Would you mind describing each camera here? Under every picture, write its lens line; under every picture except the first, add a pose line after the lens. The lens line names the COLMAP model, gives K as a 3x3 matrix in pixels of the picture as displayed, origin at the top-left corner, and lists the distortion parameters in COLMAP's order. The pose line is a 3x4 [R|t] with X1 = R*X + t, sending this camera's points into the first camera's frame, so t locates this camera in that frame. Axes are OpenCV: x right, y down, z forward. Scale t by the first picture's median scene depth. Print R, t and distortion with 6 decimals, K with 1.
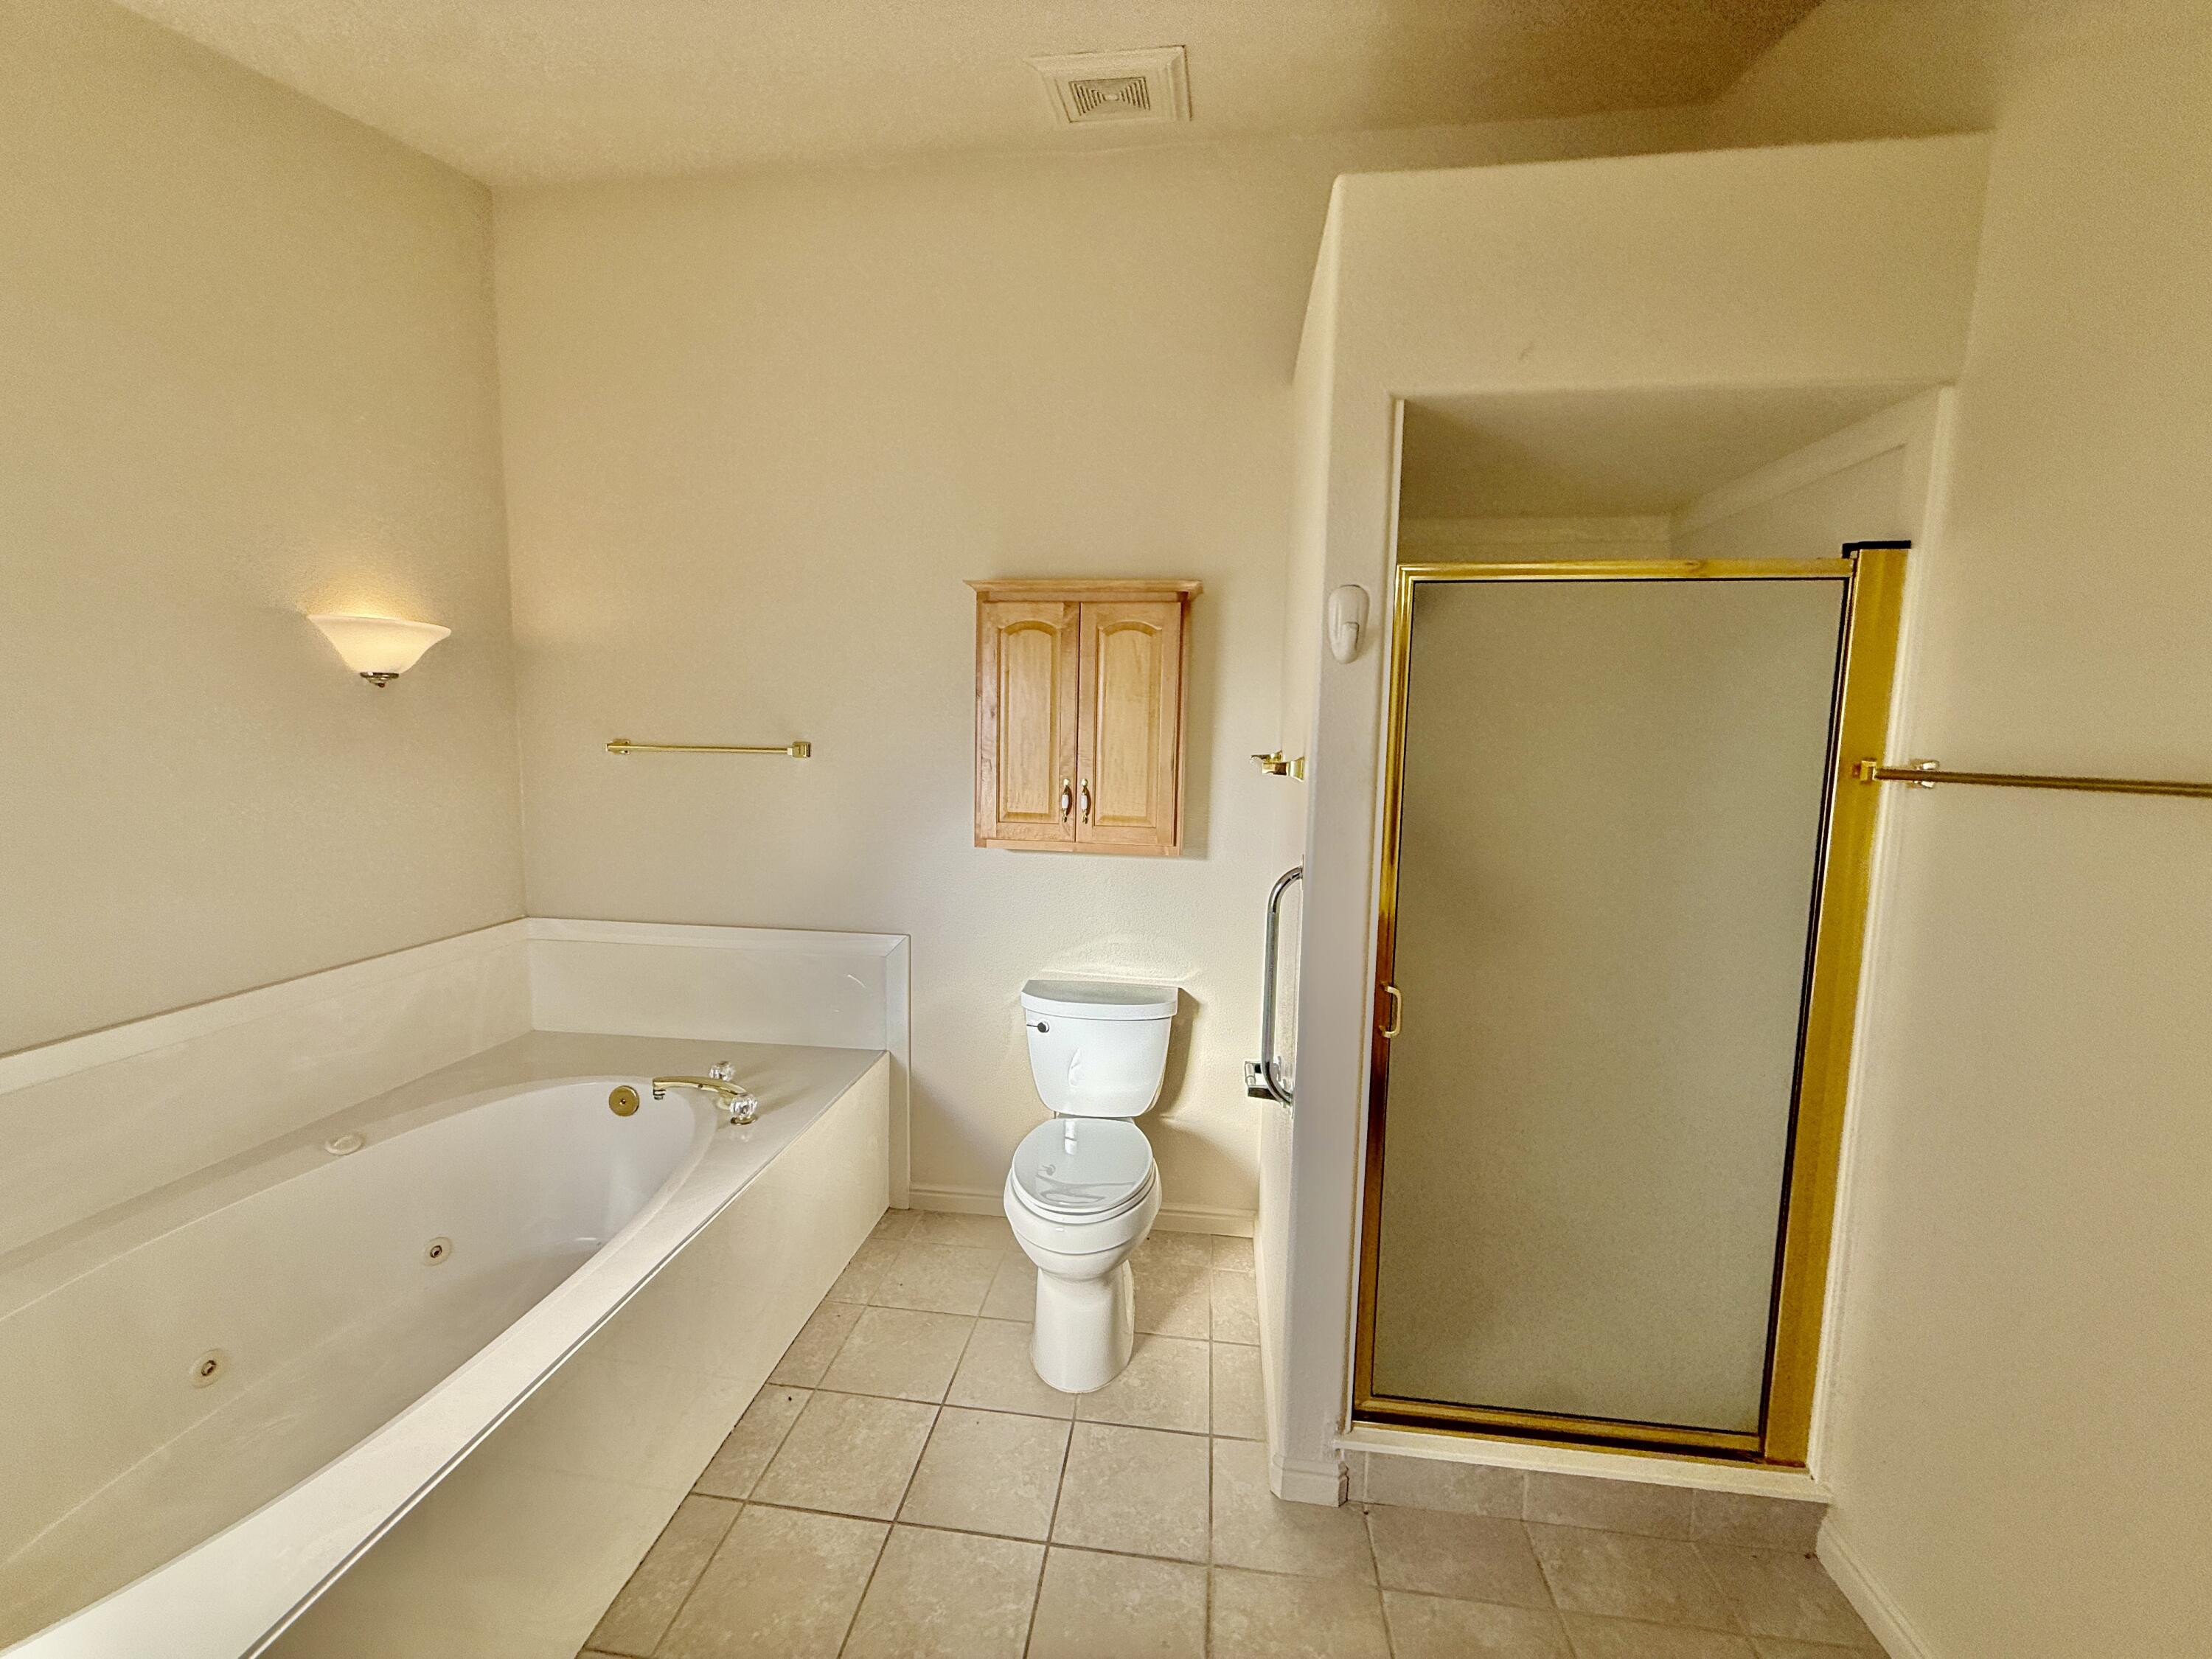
lens RADIAL K [[882.4, 0, 1107.4], [0, 882.4, 834.7], [0, 0, 1]] dist [0.001496, 0.000447]
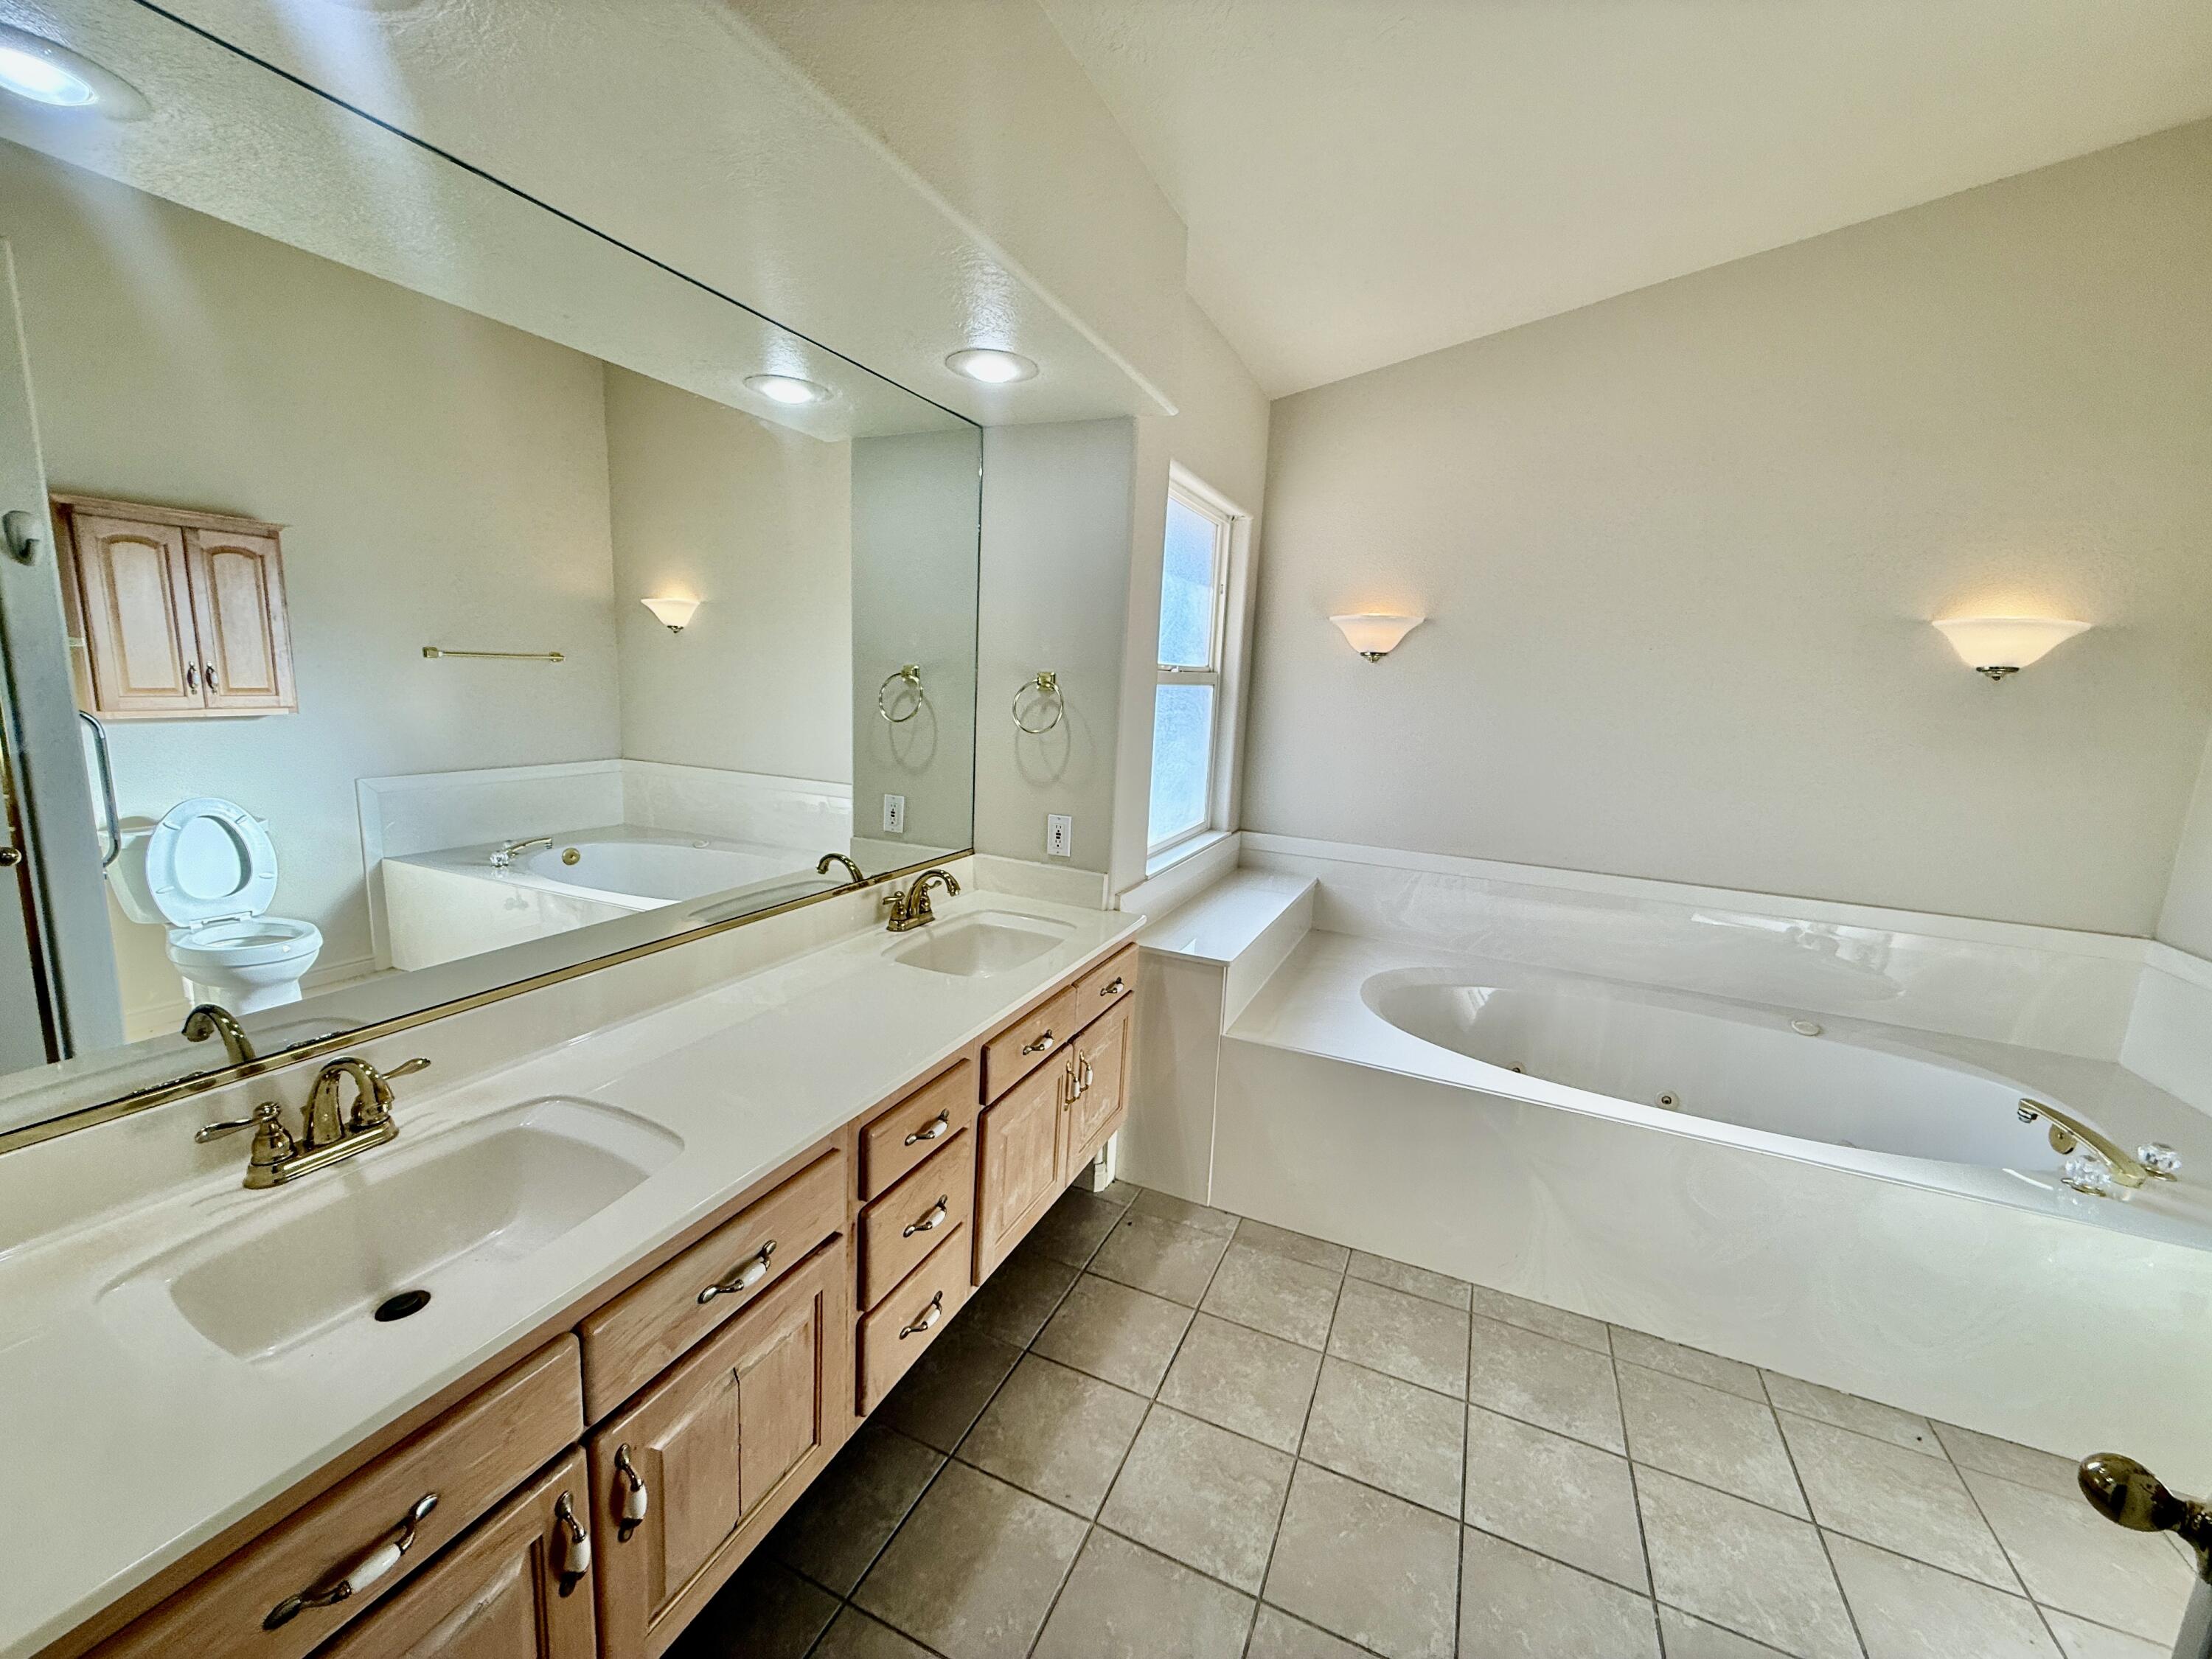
lens RADIAL K [[882.4, 0, 1108.9], [0, 882.4, 831.0], [0, 0, 1]] dist [0.001496, 0.000447]
pose [[-0.278360, 0.134157, -0.951061, 0.580588], [-0.175335, 0.966461, 0.187647, 0.004415], [0.944337, 0.218988, -0.245502, 0.257178]]
